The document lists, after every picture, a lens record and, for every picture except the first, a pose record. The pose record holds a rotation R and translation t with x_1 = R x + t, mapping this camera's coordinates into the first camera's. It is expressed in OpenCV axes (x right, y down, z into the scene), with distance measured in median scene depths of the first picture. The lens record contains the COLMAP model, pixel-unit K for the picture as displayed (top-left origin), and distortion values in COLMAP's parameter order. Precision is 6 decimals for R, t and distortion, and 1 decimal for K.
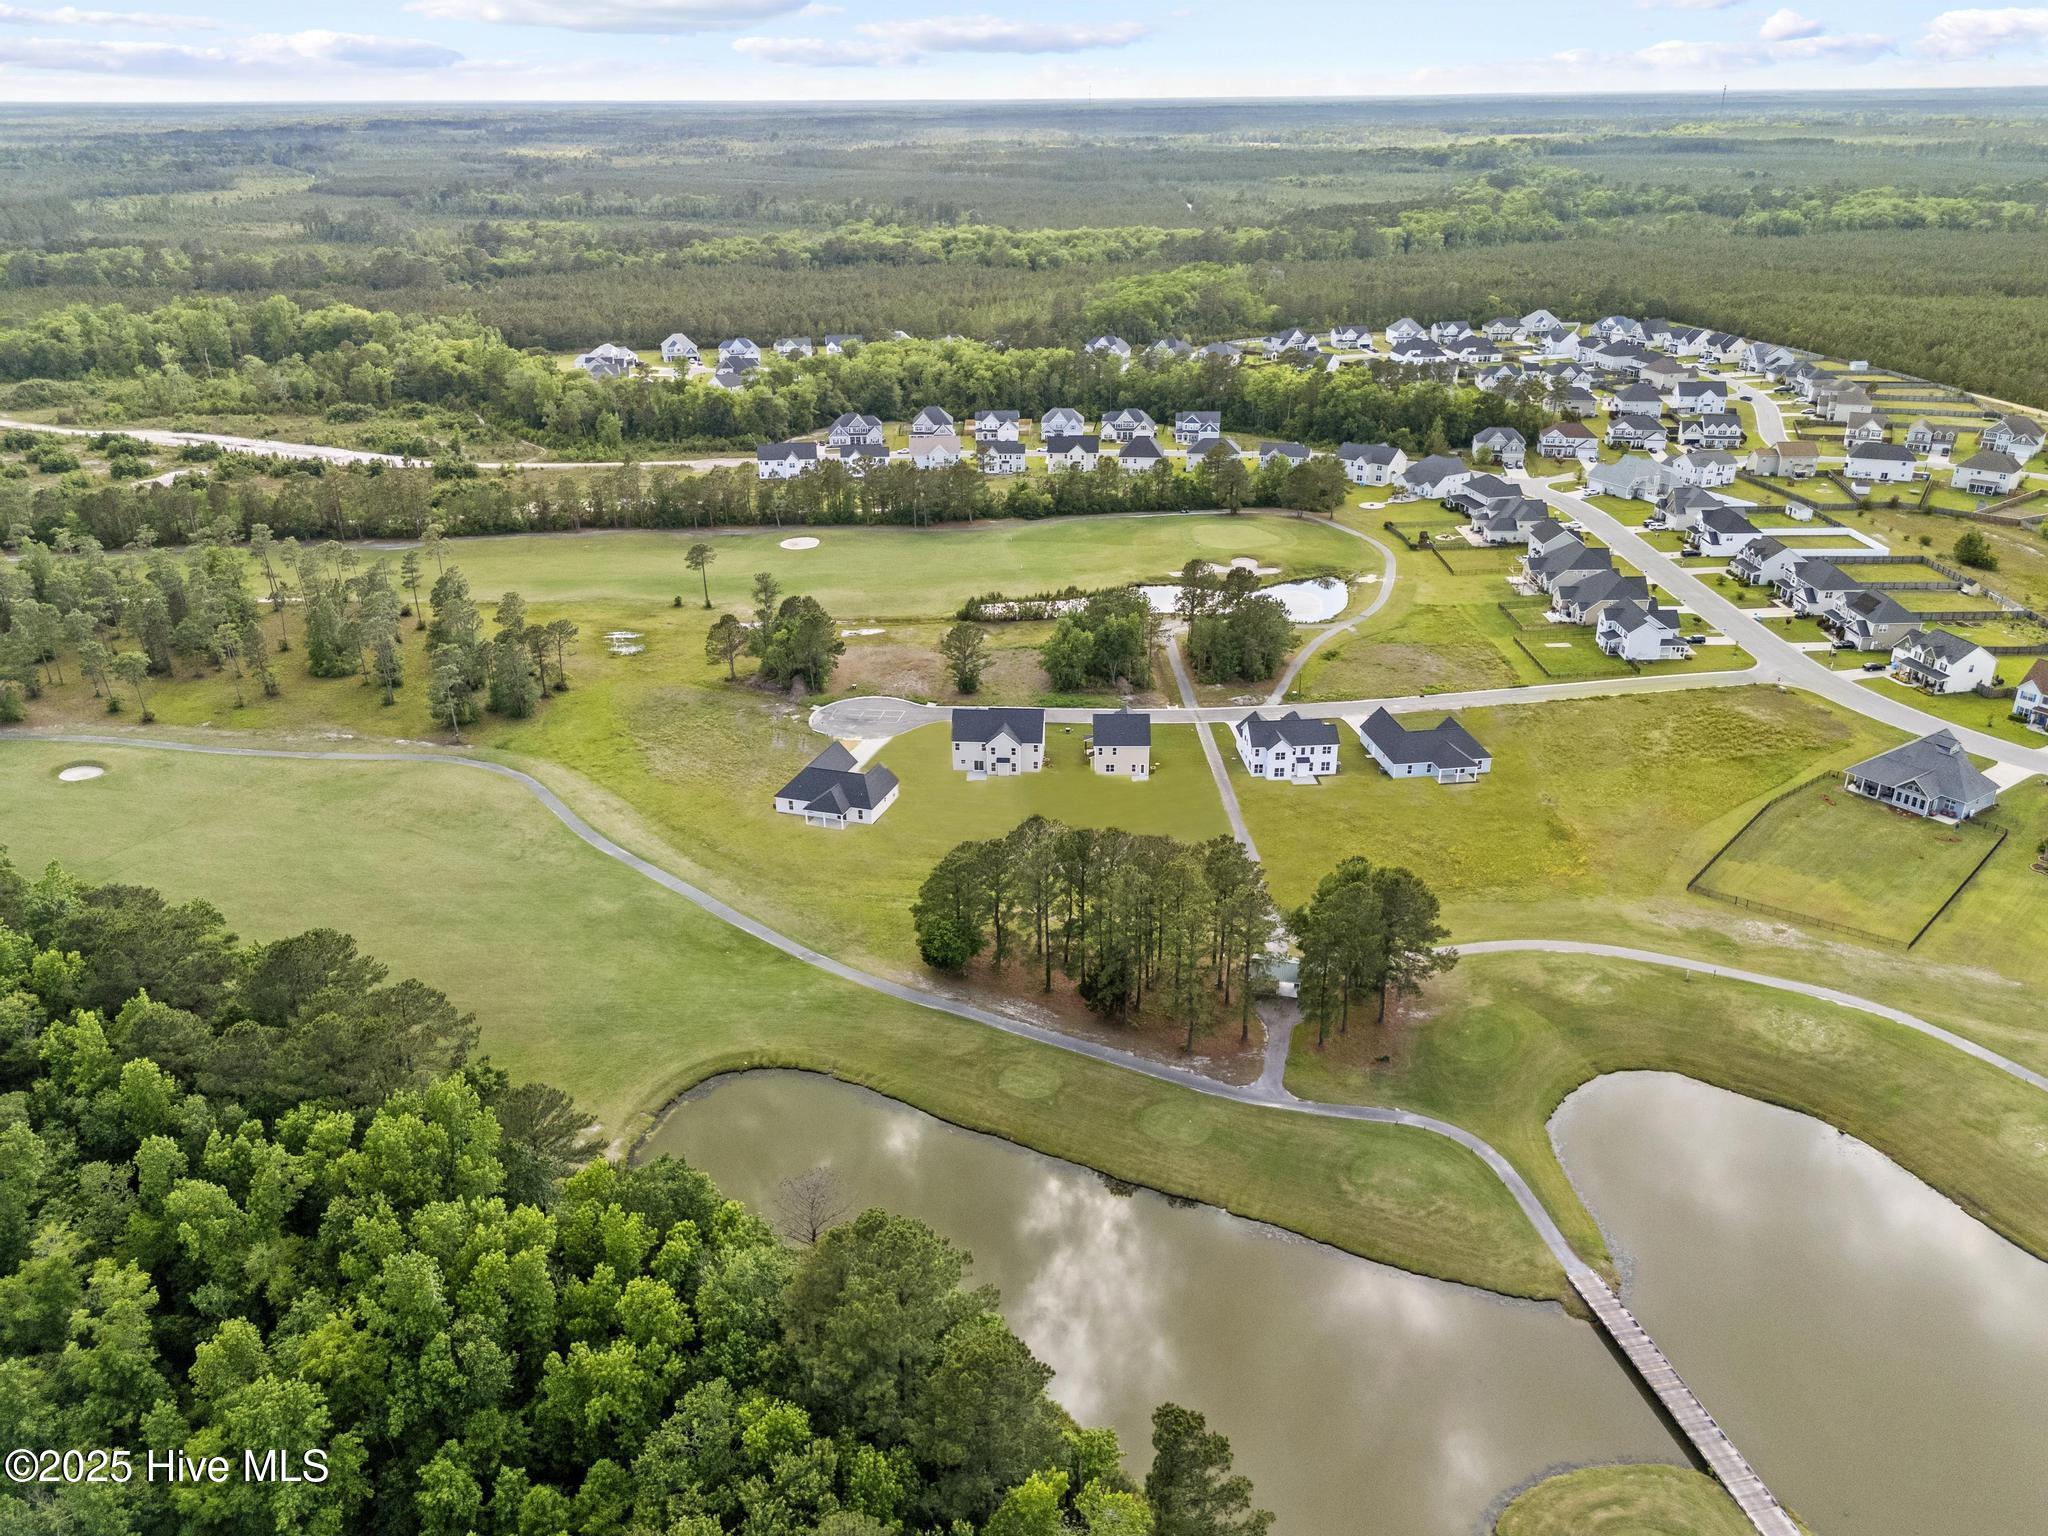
lens RADIAL K [[1504.4, 0, 1031.8], [0, 1504.4, 776.1], [0, 0, 1]] dist [0.074130, -0.073601]
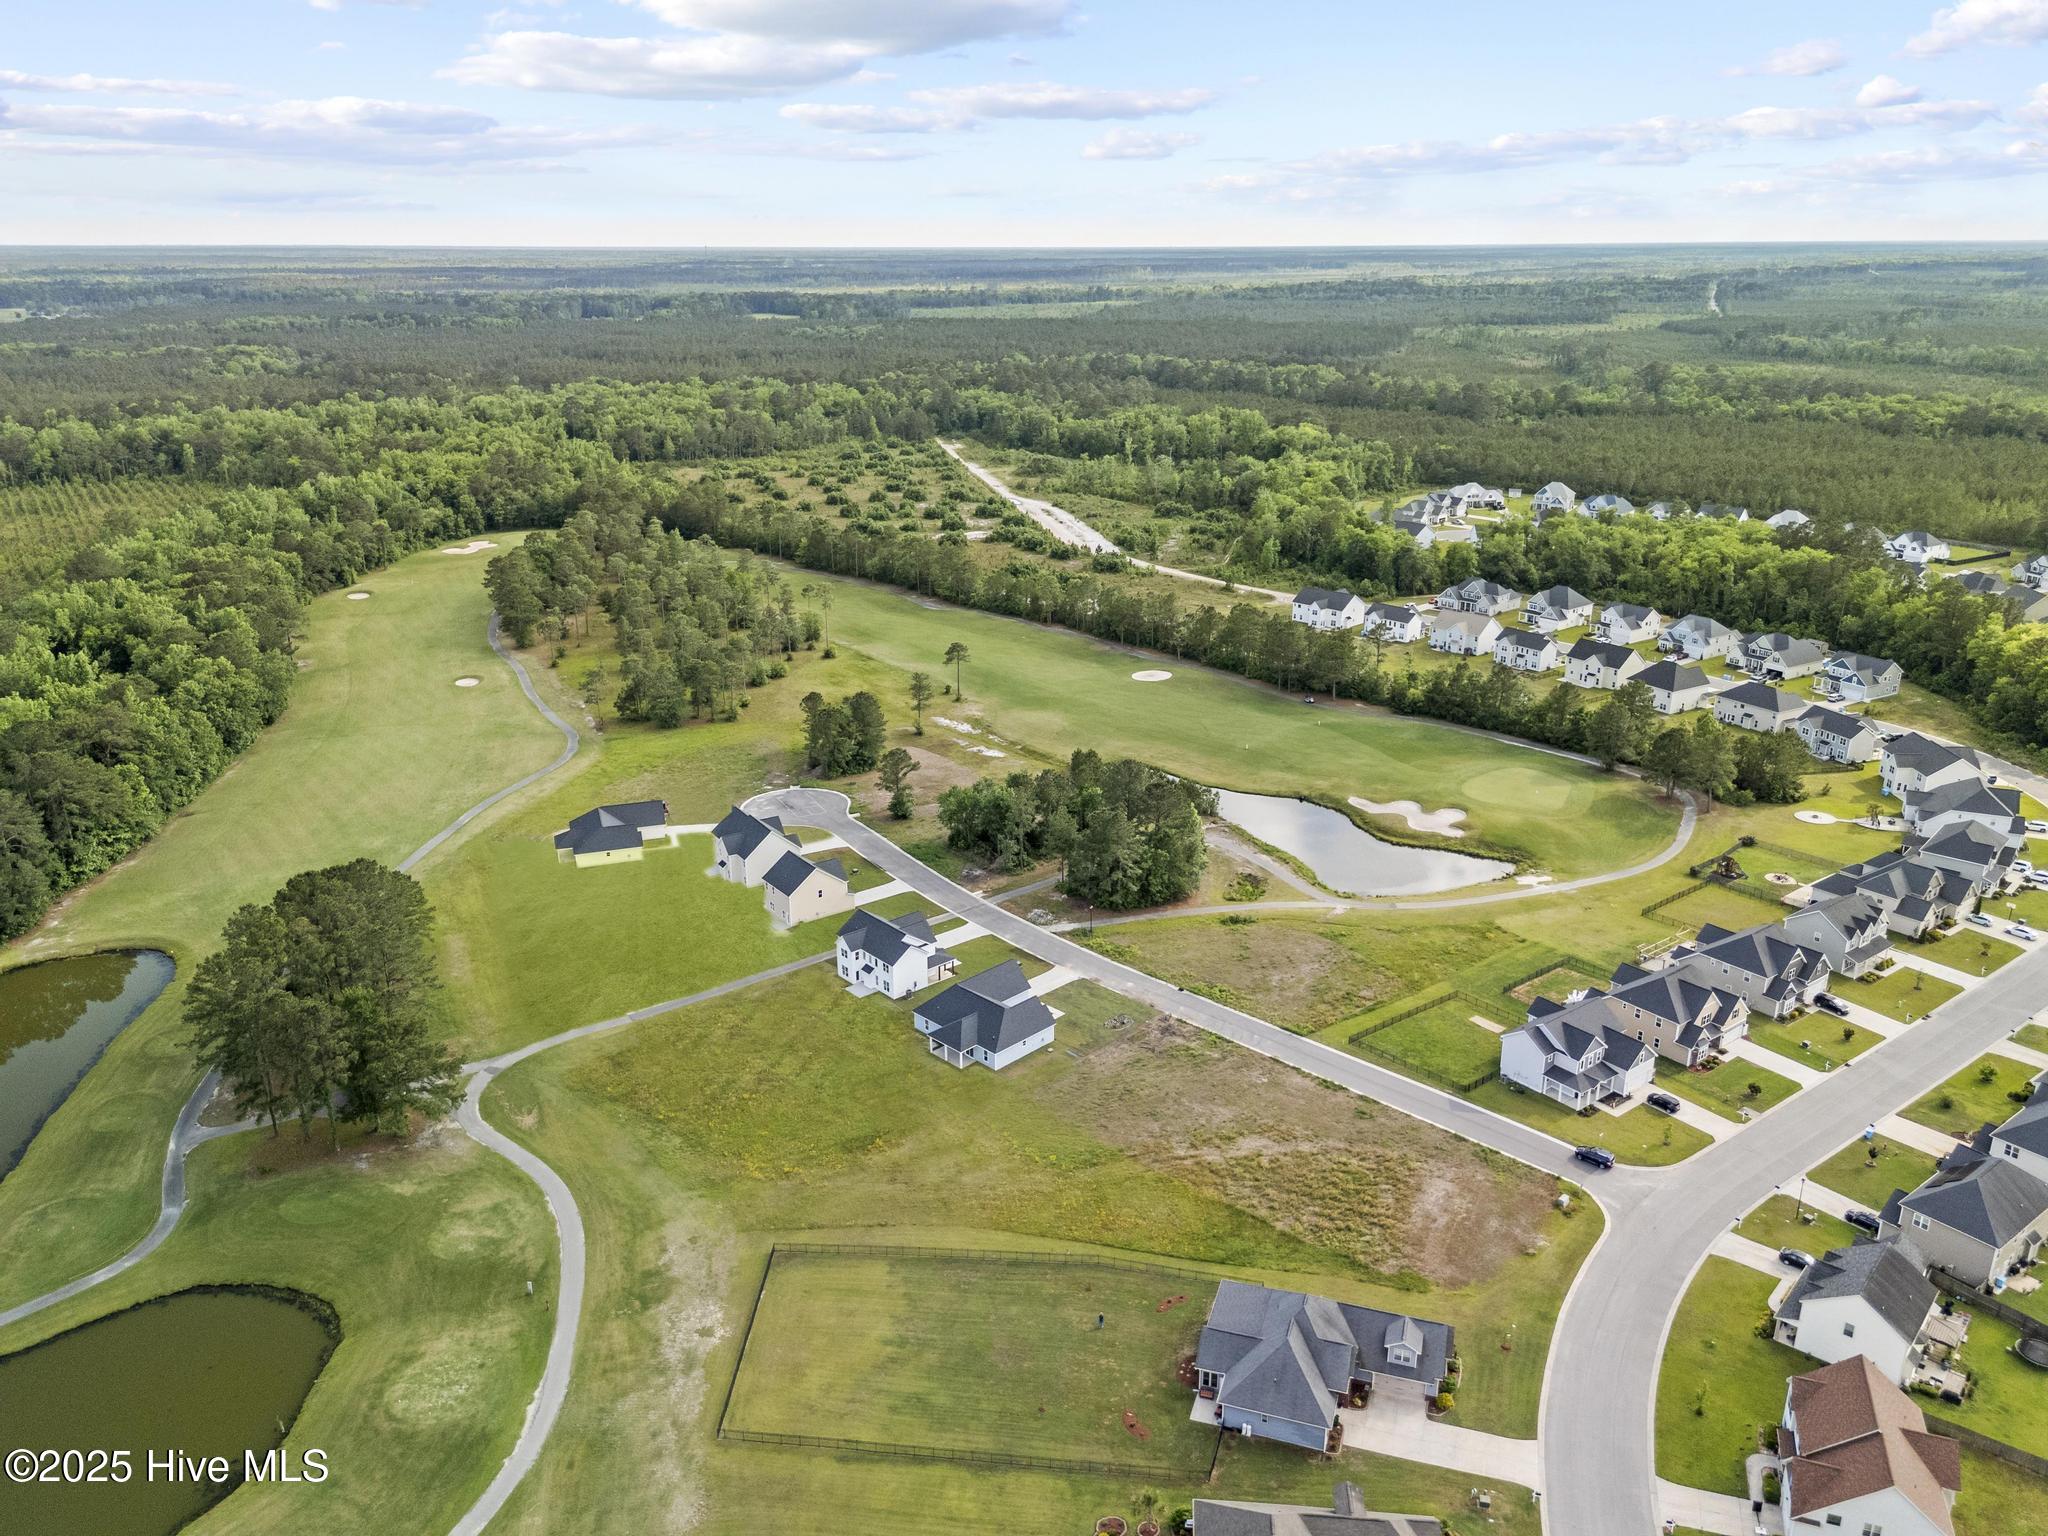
lens RADIAL K [[1504.4, 0, 1031.8], [0, 1504.4, 776.1], [0, 0, 1]] dist [0.074130, -0.073601]
pose [[0.599626, 0.271926, -0.752665, 0.458956], [-0.329999, 0.940835, 0.077008, -0.114267], [0.729074, 0.202203, 0.653884, 0.242743]]
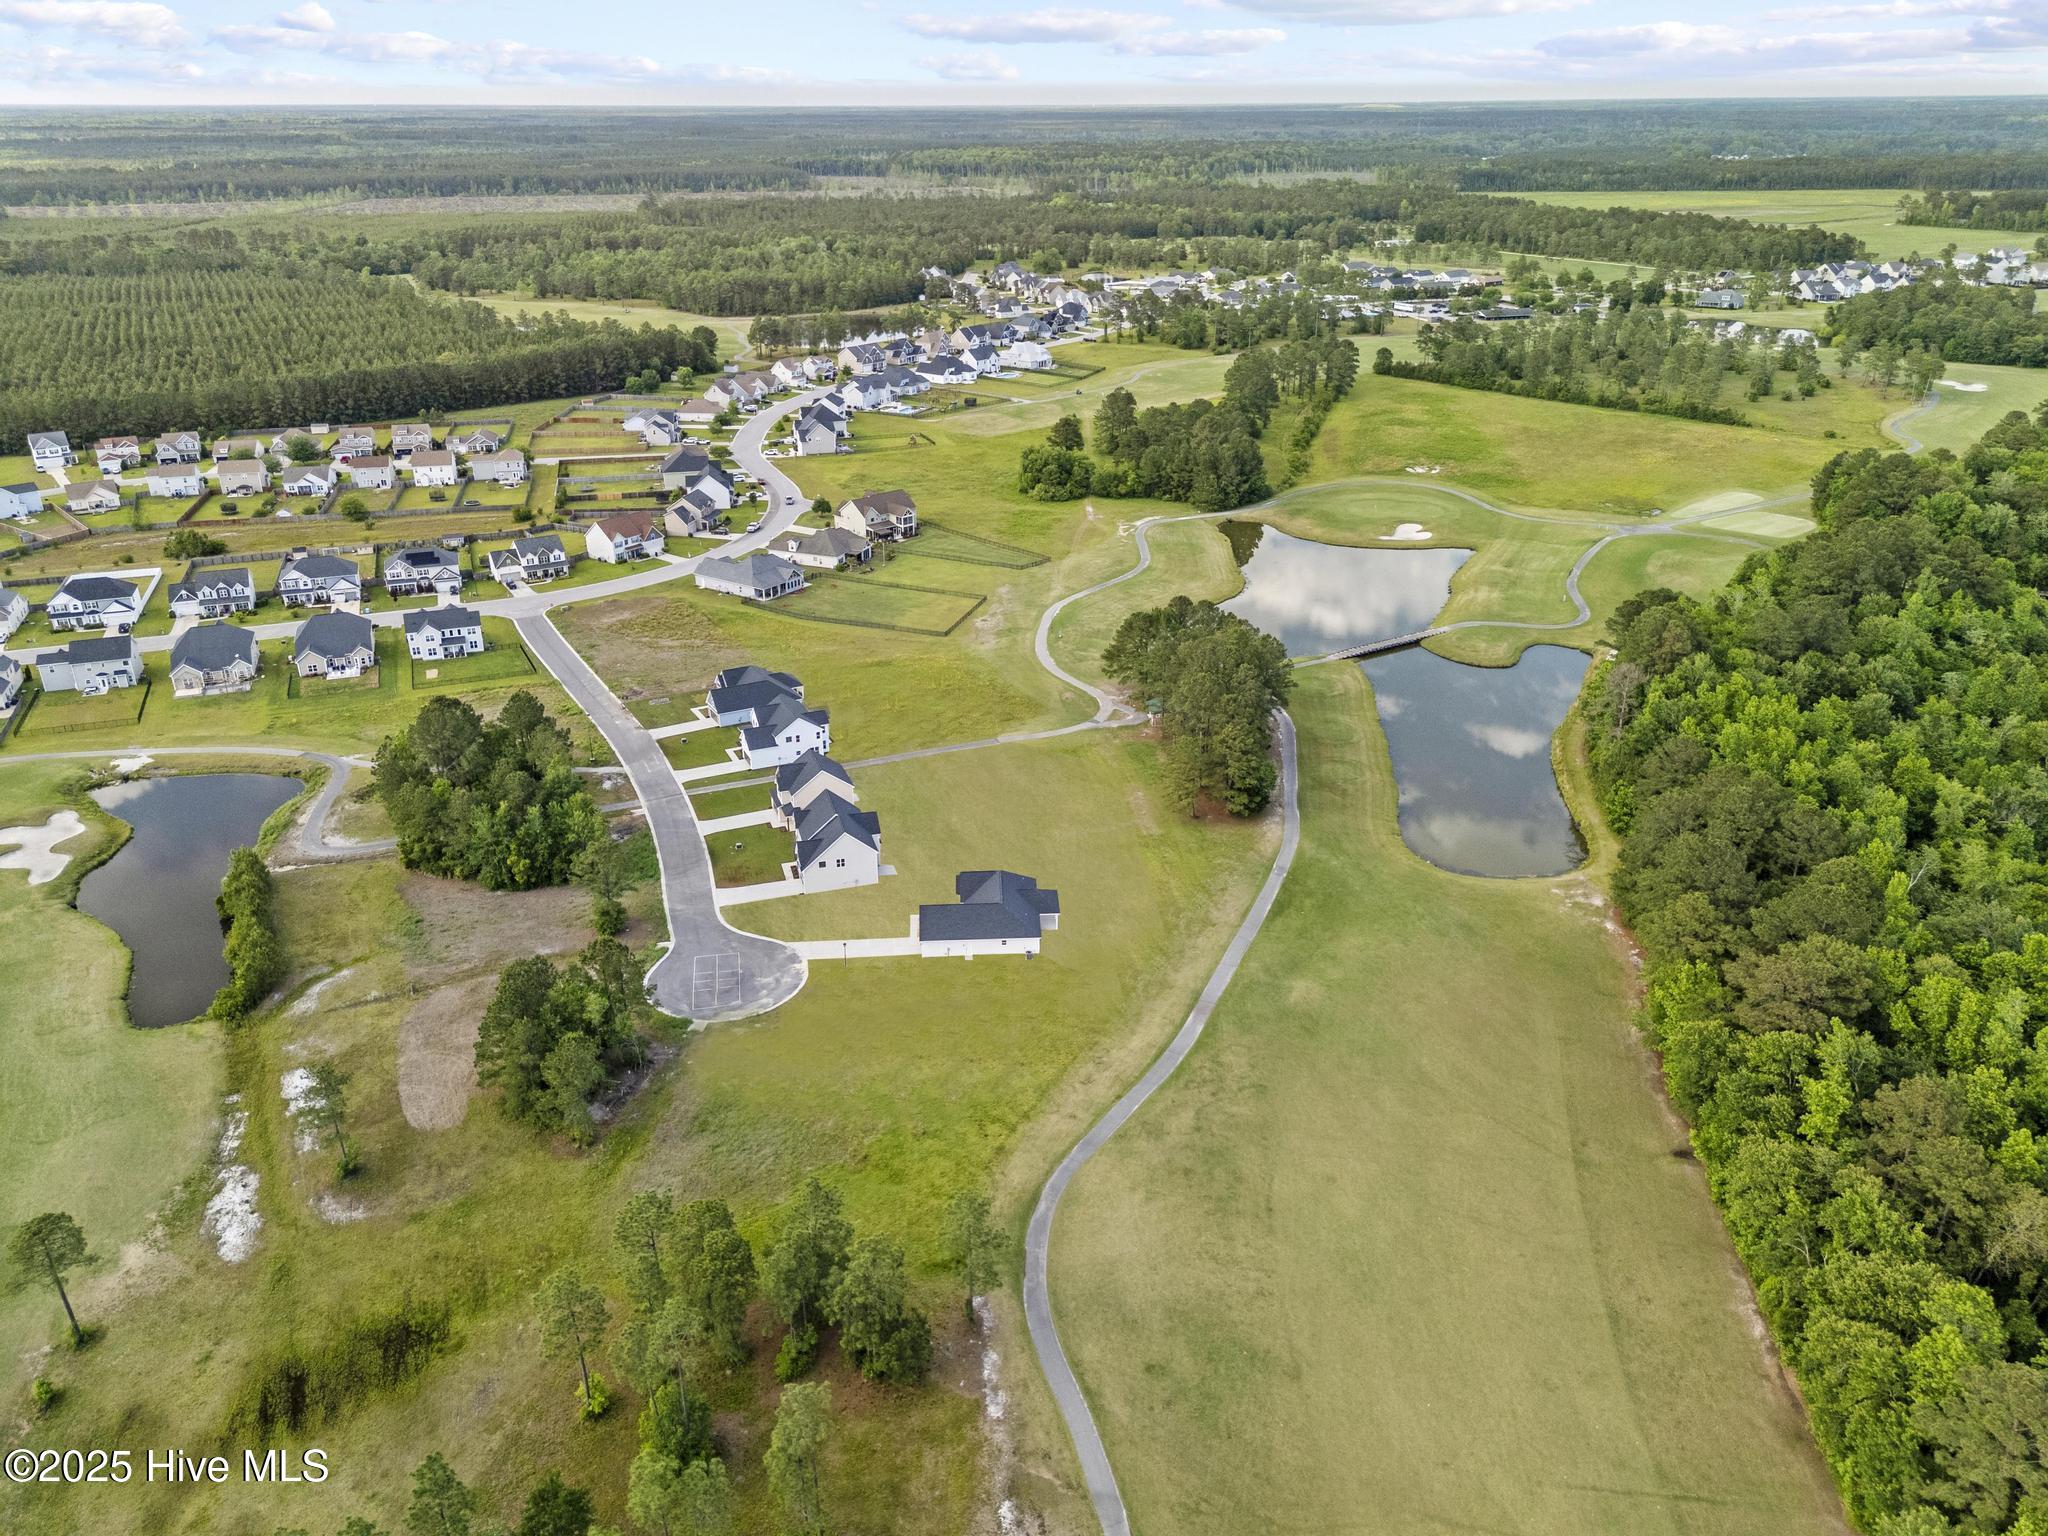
lens RADIAL K [[1504.4, 0, 1031.8], [0, 1504.4, 776.1], [0, 0, 1]] dist [0.074130, -0.073601]
pose [[-0.348819, -0.374342, 0.859182, -0.434607], [0.391615, 0.774670, 0.496512, -0.242341], [-0.851448, 0.509661, -0.123621, 0.531254]]
